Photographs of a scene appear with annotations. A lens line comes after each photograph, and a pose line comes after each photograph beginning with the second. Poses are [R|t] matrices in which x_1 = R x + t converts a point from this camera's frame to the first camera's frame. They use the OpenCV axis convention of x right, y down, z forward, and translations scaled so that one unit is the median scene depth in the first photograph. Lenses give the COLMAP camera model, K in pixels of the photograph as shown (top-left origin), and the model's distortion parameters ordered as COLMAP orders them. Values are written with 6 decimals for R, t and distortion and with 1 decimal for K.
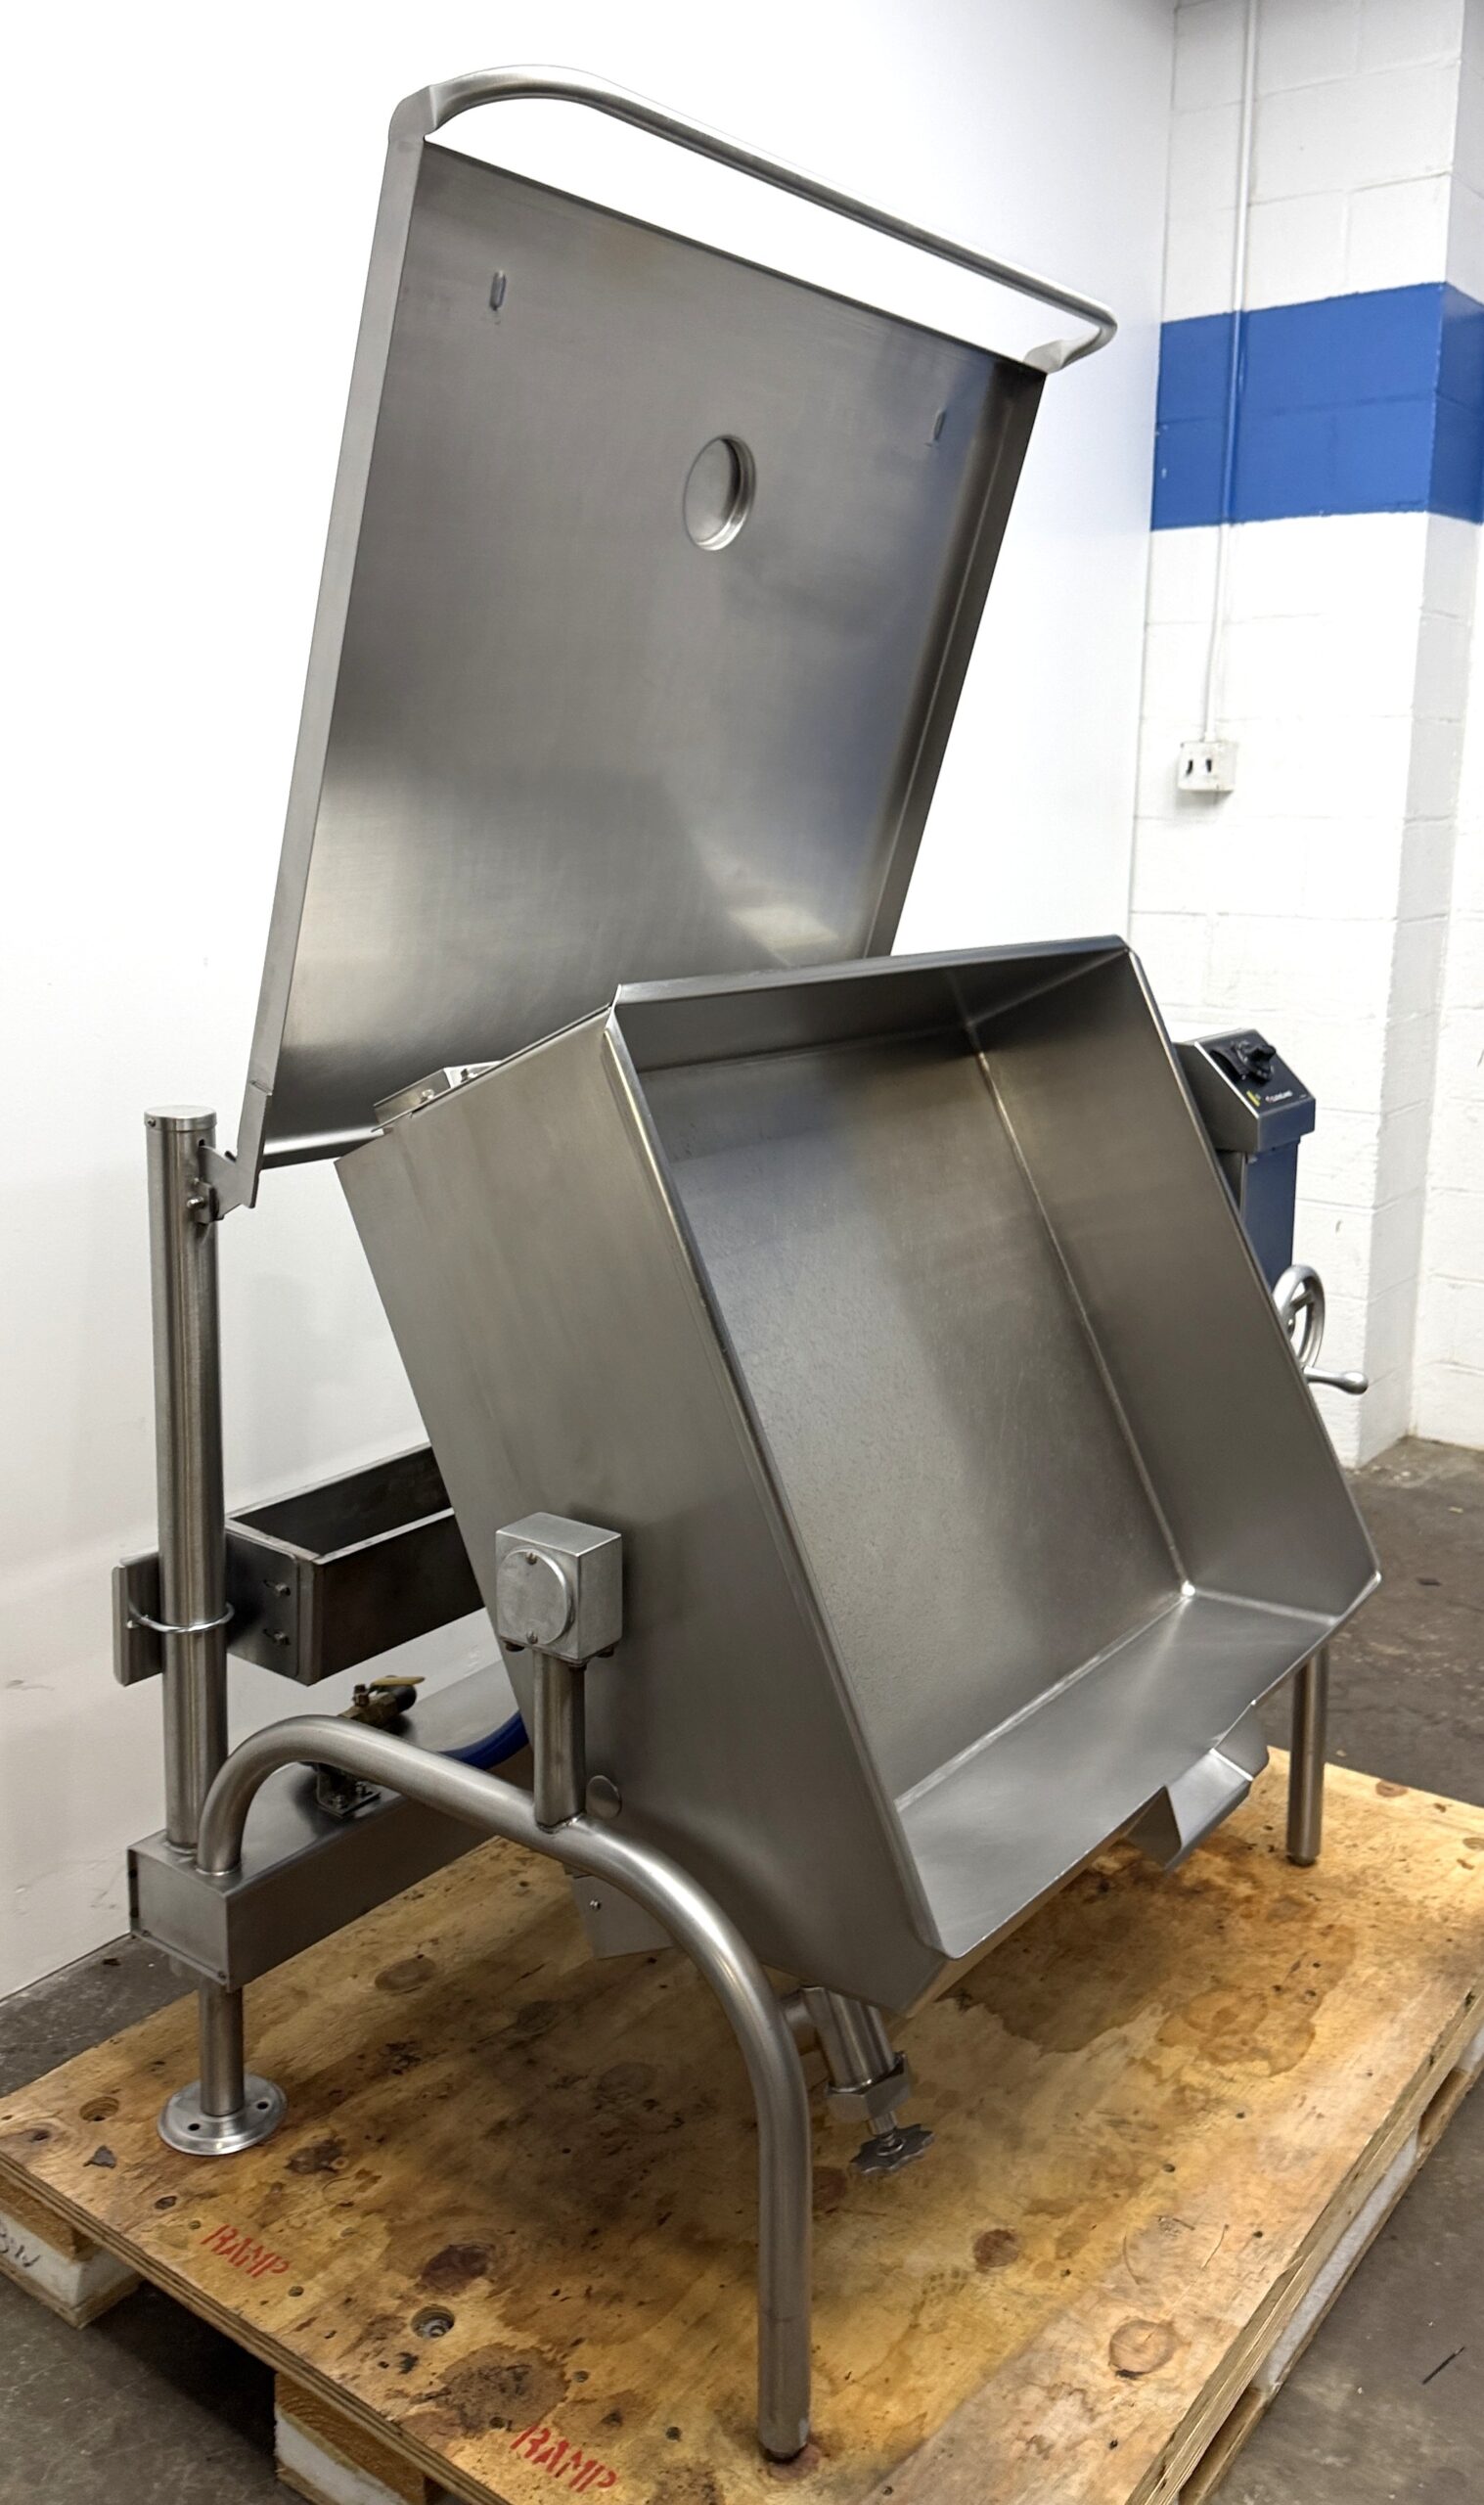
lens RADIAL K [[1977.7, 0, 763.8], [0, 1977.7, 1176.5], [0, 0, 1]] dist [-0.001137, 0.006690]
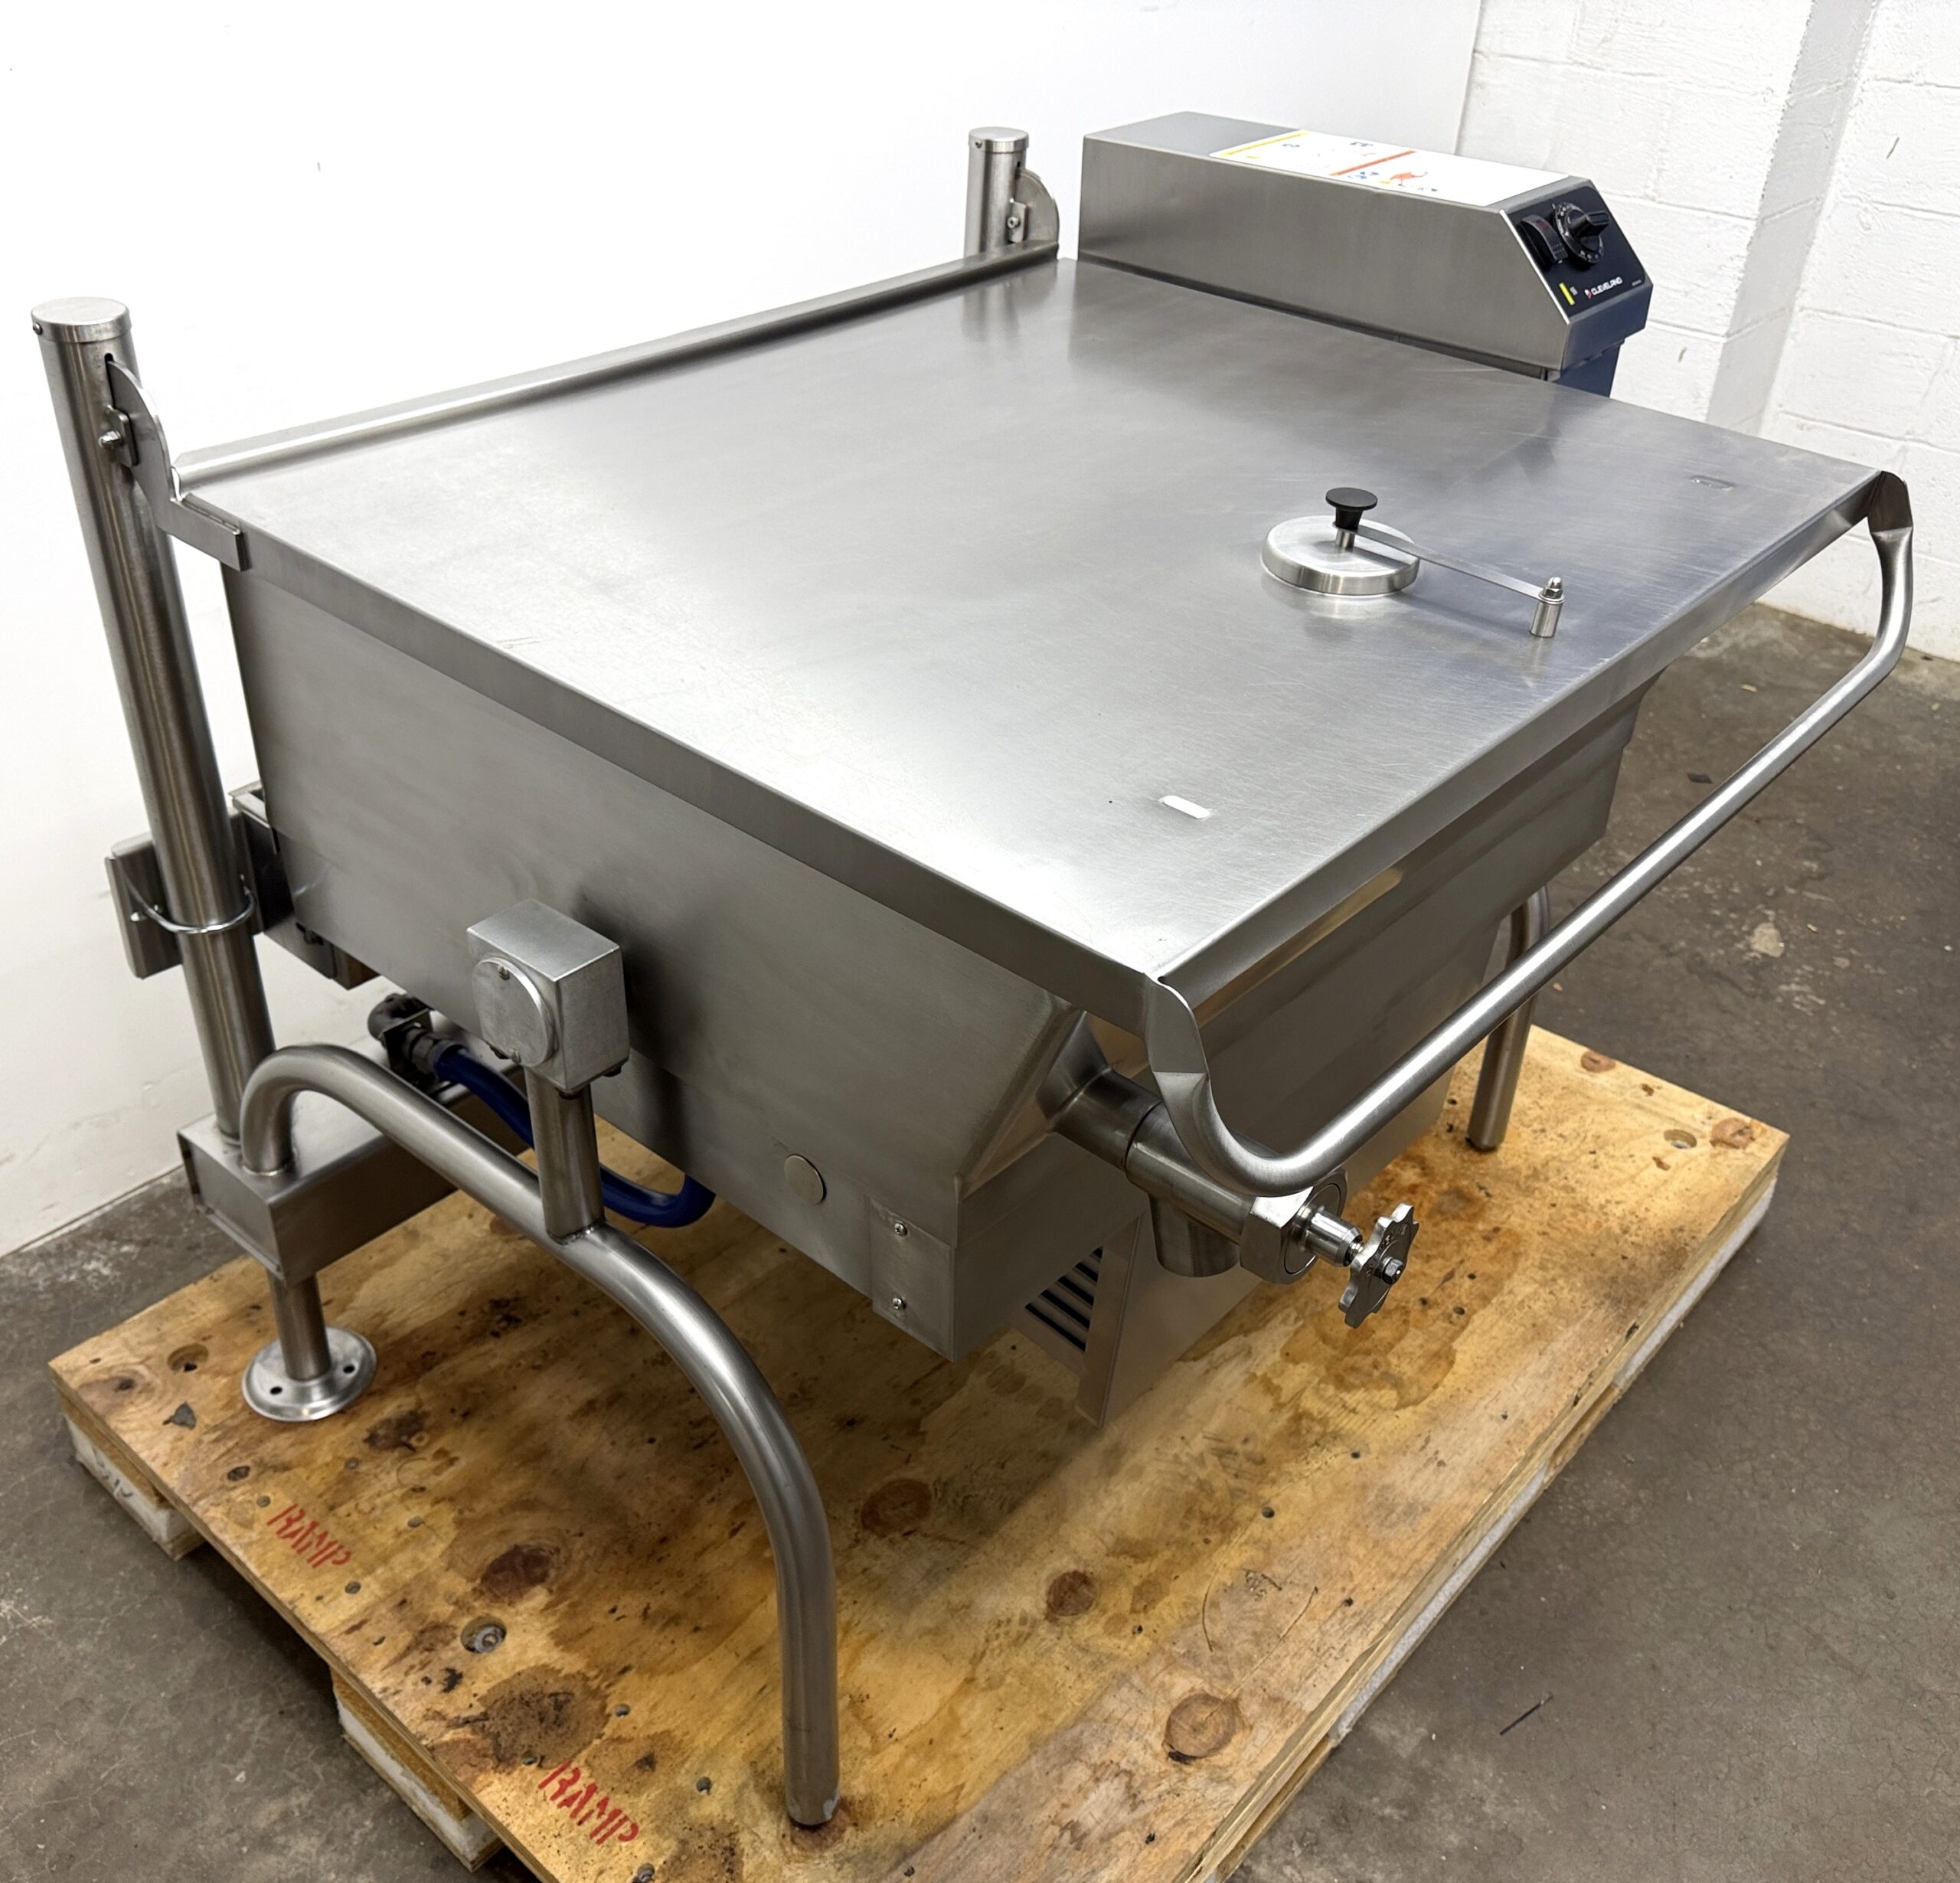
lens RADIAL K [[1858.4, 0, 939.0], [0, 1858.4, 967.9], [0, 0, 1]] dist [0.047869, 0.000000]
pose [[0.995891, 0.064780, -0.063276, 0.087109], [-0.034477, 0.917370, 0.396539, -0.094807], [0.083735, -0.392728, 0.915835, 0.264000]]
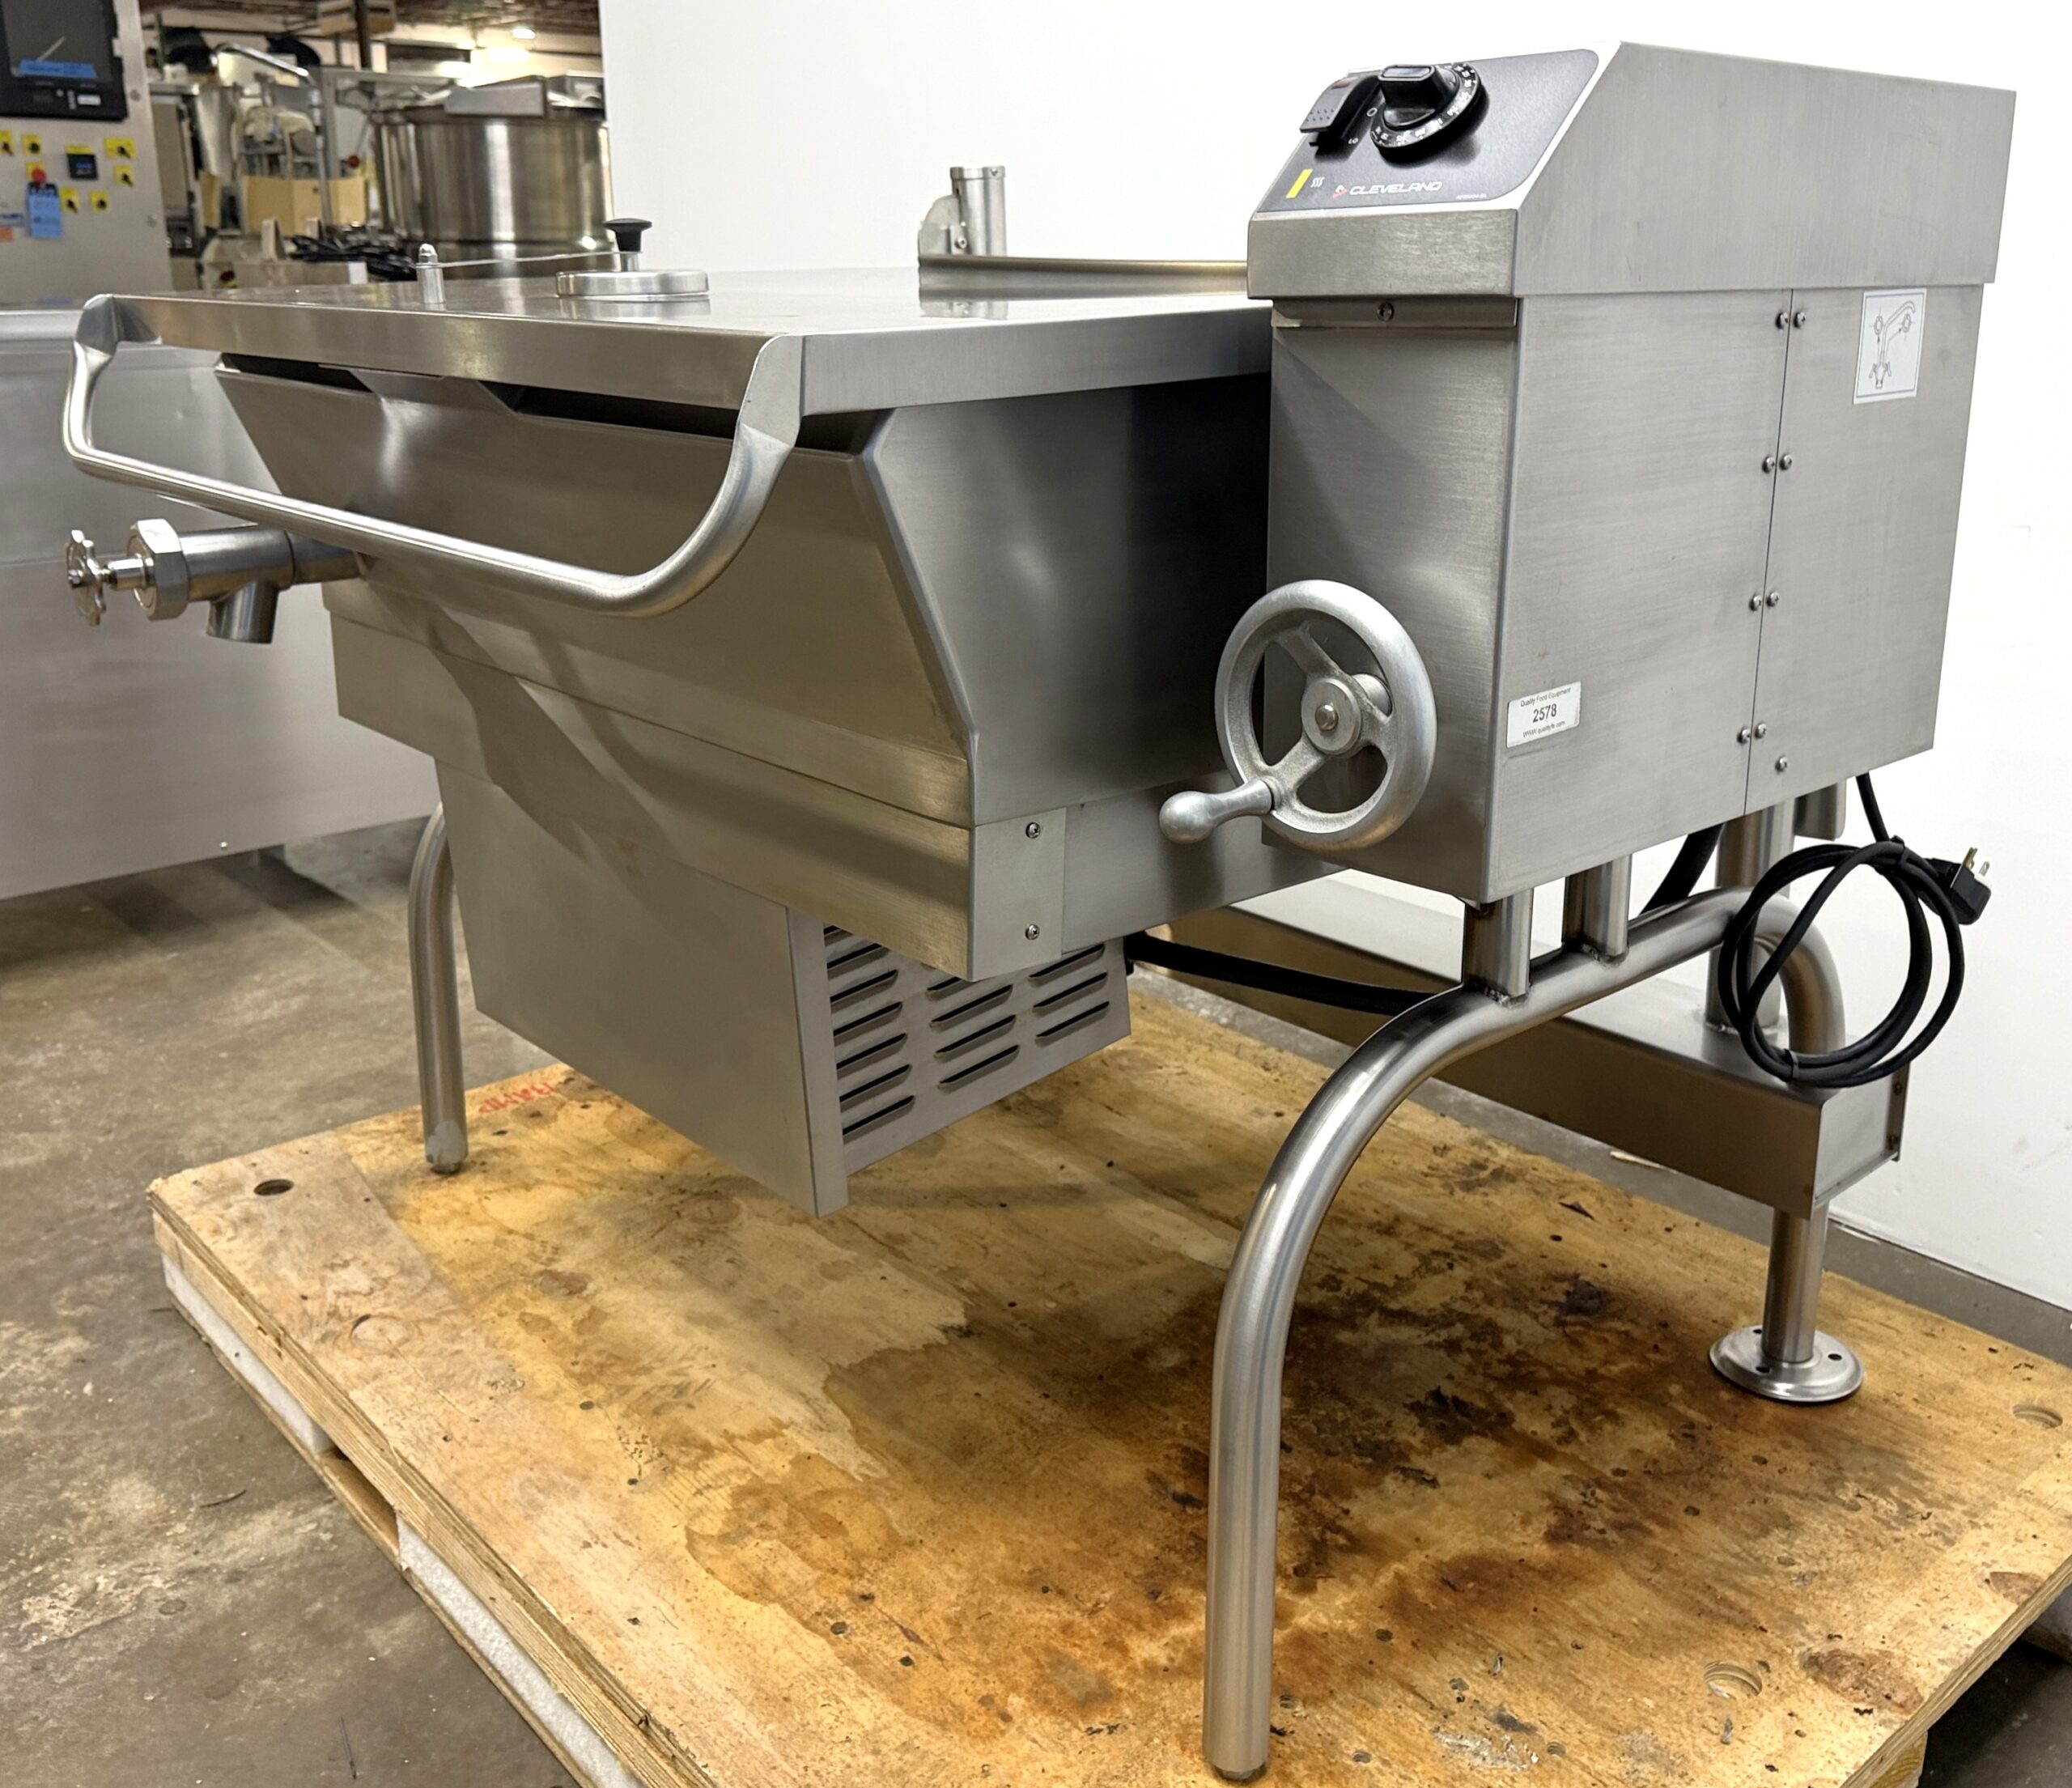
lens RADIAL K [[1967.7, 0, 1089.6], [0, 1967.7, 829.7], [0, 0, 1]] dist [0.013861, 0.000000]
pose [[-0.198898, 0.275299, -0.940558, 0.905692], [-0.184976, 0.931937, 0.311893, -0.040283], [0.962405, 0.236015, -0.134437, 1.276330]]
